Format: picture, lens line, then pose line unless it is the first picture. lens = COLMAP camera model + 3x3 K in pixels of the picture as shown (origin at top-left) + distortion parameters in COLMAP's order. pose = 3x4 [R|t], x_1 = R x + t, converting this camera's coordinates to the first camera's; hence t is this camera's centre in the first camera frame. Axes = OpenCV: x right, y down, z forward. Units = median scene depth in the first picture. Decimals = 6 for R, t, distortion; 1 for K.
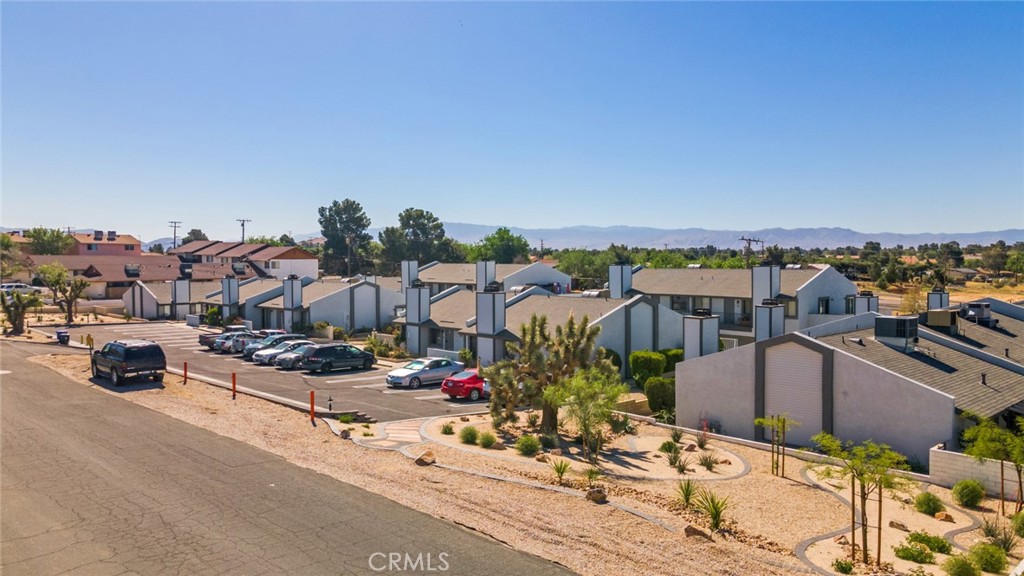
lens RADIAL K [[742.0, 0, 512.8], [0, 742.0, 289.2], [0, 0, 1]] dist [0.032903, 0.022035]
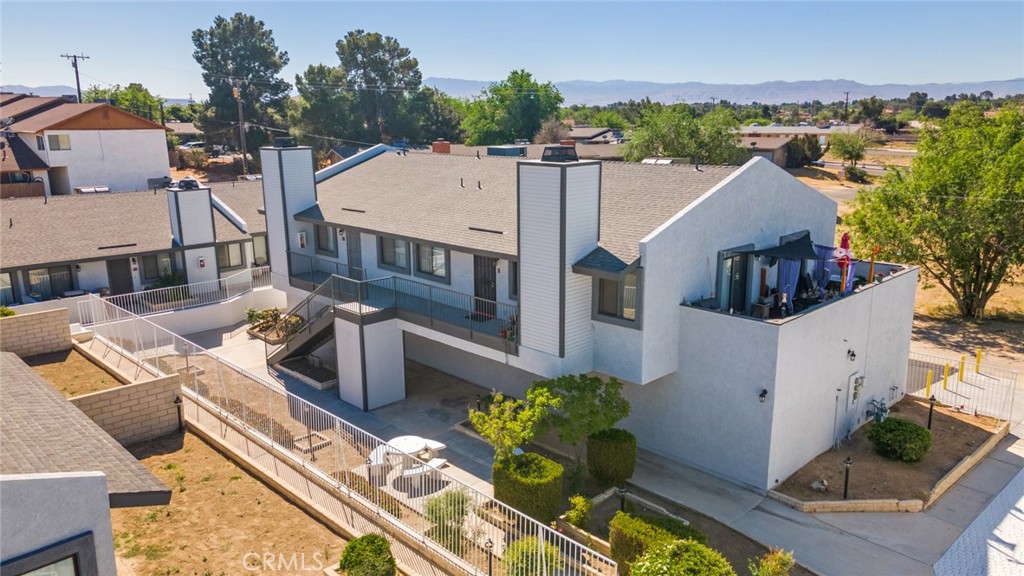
lens RADIAL K [[745.4, 0, 512.6], [0, 745.4, 285.0], [0, 0, 1]] dist [0.020132, 0.052450]
pose [[0.999922, -0.009622, 0.007920, -0.034555], [0.008036, 0.983555, 0.180430, -0.027600], [-0.009525, -0.180352, 0.983556, 0.499374]]
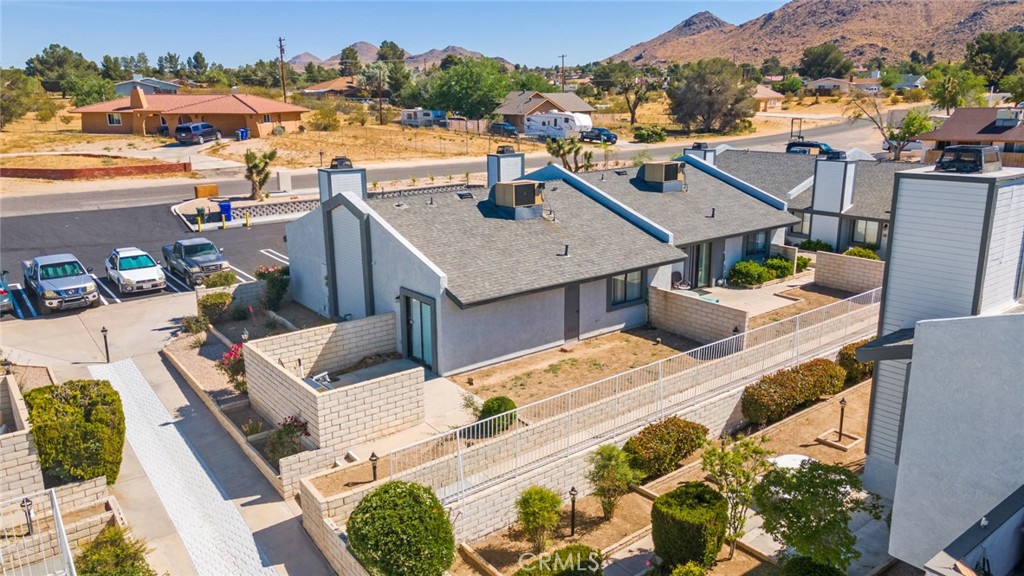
lens RADIAL K [[745.4, 0, 512.6], [0, 745.4, 285.0], [0, 0, 1]] dist [0.020132, 0.052450]
pose [[-0.098536, 0.249860, -0.963255, 0.076904], [-0.031462, 0.966700, 0.253972, -0.033359], [0.994636, 0.055332, -0.087394, 0.604749]]
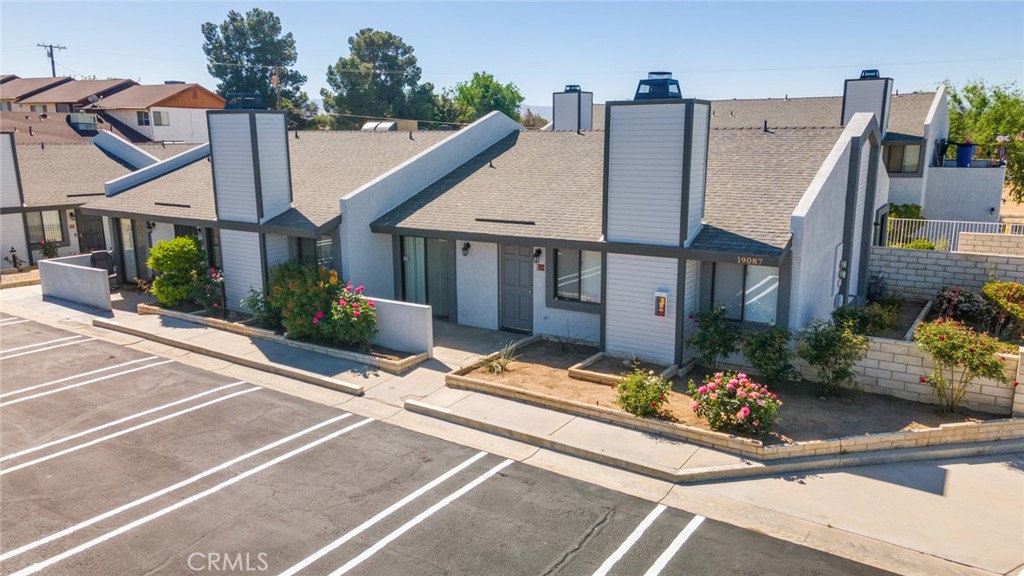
lens RADIAL K [[745.4, 0, 512.6], [0, 745.4, 285.0], [0, 0, 1]] dist [0.020132, 0.052450]
pose [[0.973444, -0.048356, 0.223761, -0.201393], [0.012730, 0.987358, 0.157992, 0.001793], [-0.228572, -0.150948, 0.961753, 0.424085]]
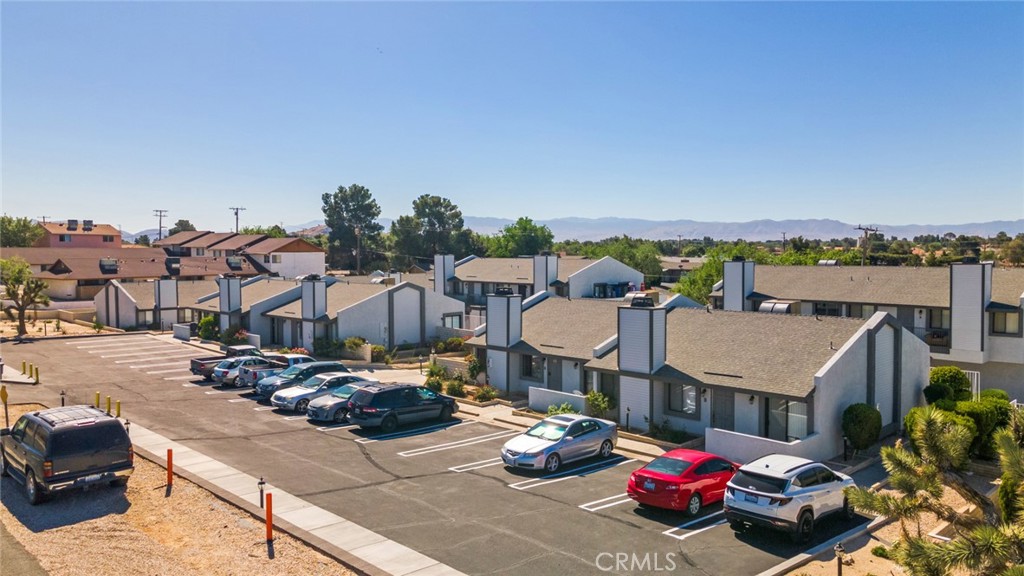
lens RADIAL K [[742.0, 0, 512.8], [0, 742.0, 289.2], [0, 0, 1]] dist [0.032903, 0.022035]
pose [[0.999906, -0.000677, 0.013685, -0.054367], [0.000523, 0.999937, 0.011222, -0.006780], [-0.013692, -0.011213, 0.999843, 0.125866]]
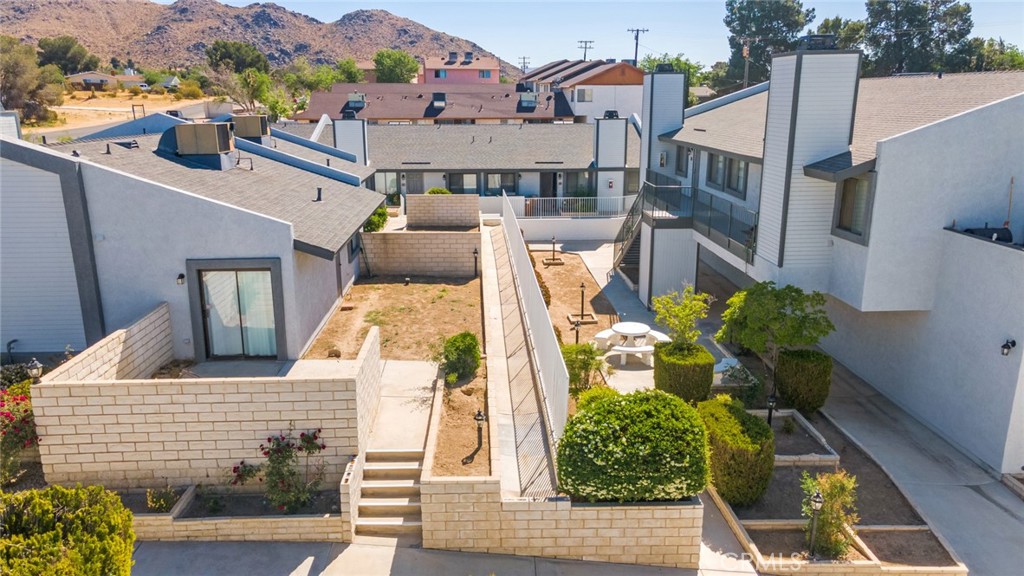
lens RADIAL K [[742.0, 0, 512.8], [0, 742.0, 289.2], [0, 0, 1]] dist [0.032903, 0.022035]
pose [[0.754575, 0.164836, -0.635174, 0.028972], [-0.028196, 0.975187, 0.219578, -0.011106], [0.655608, -0.147779, 0.740500, 0.507341]]
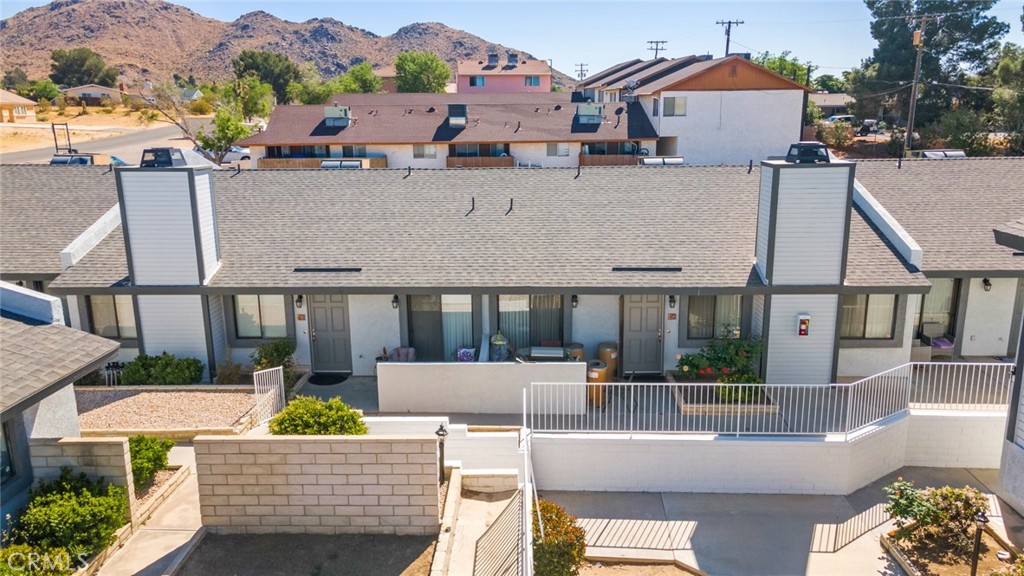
lens RADIAL K [[745.4, 0, 512.6], [0, 745.4, 285.0], [0, 0, 1]] dist [0.020132, 0.052450]
pose [[0.704254, 0.158669, -0.691990, -0.095261], [-0.023270, 0.979341, 0.200874, -0.017722], [0.709567, -0.125364, 0.693396, 0.652559]]
